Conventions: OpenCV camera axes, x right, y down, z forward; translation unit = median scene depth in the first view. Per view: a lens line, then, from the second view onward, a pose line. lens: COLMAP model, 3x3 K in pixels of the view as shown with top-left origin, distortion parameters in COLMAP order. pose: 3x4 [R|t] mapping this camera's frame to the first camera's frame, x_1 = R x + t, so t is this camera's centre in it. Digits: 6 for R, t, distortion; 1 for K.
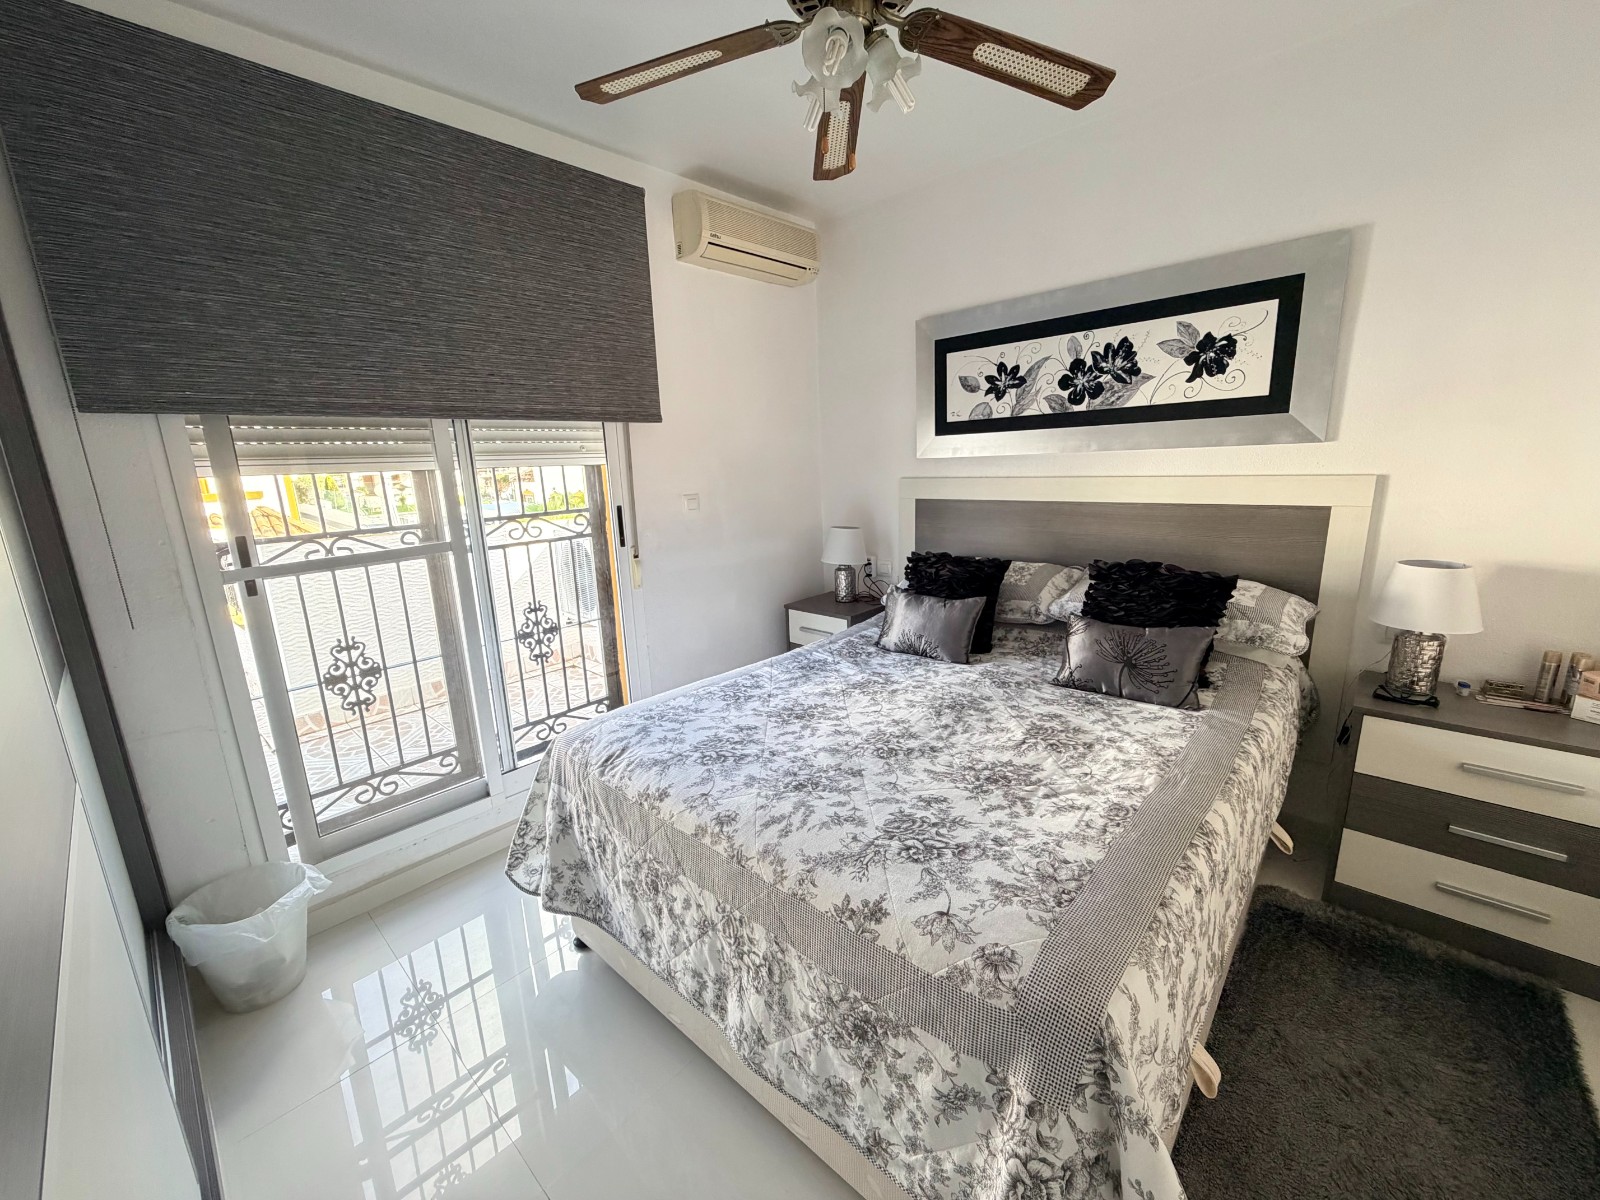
lens RADIAL K [[638.6, 0, 795.6], [0, 638.6, 600.2], [0, 0, 1]] dist [0.000476, 0.000256]
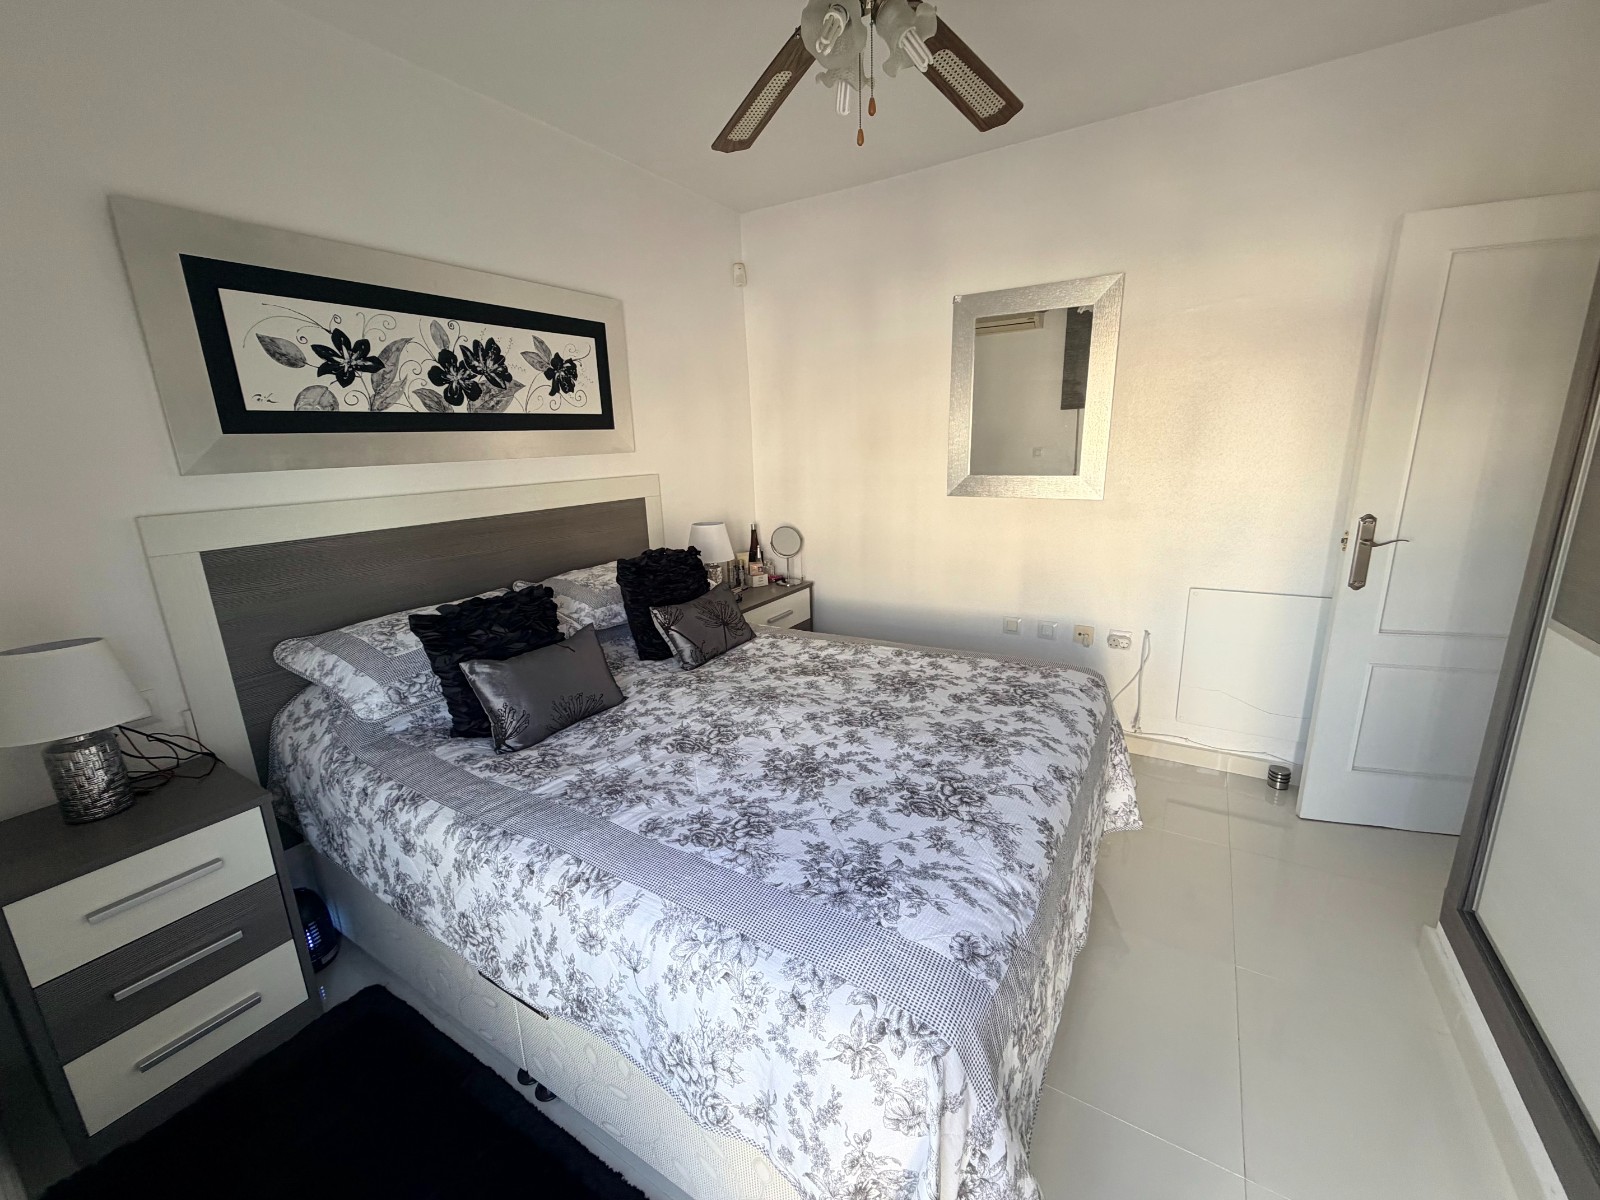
lens RADIAL K [[638.6, 0, 796.7], [0, 638.6, 599.3], [0, 0, 1]] dist [0.000476, 0.000256]
pose [[-0.190987, -0.192648, 0.962502, -0.546437], [0.252845, 0.937808, 0.237876, -0.161354], [-0.948469, 0.288795, -0.130399, 0.805241]]
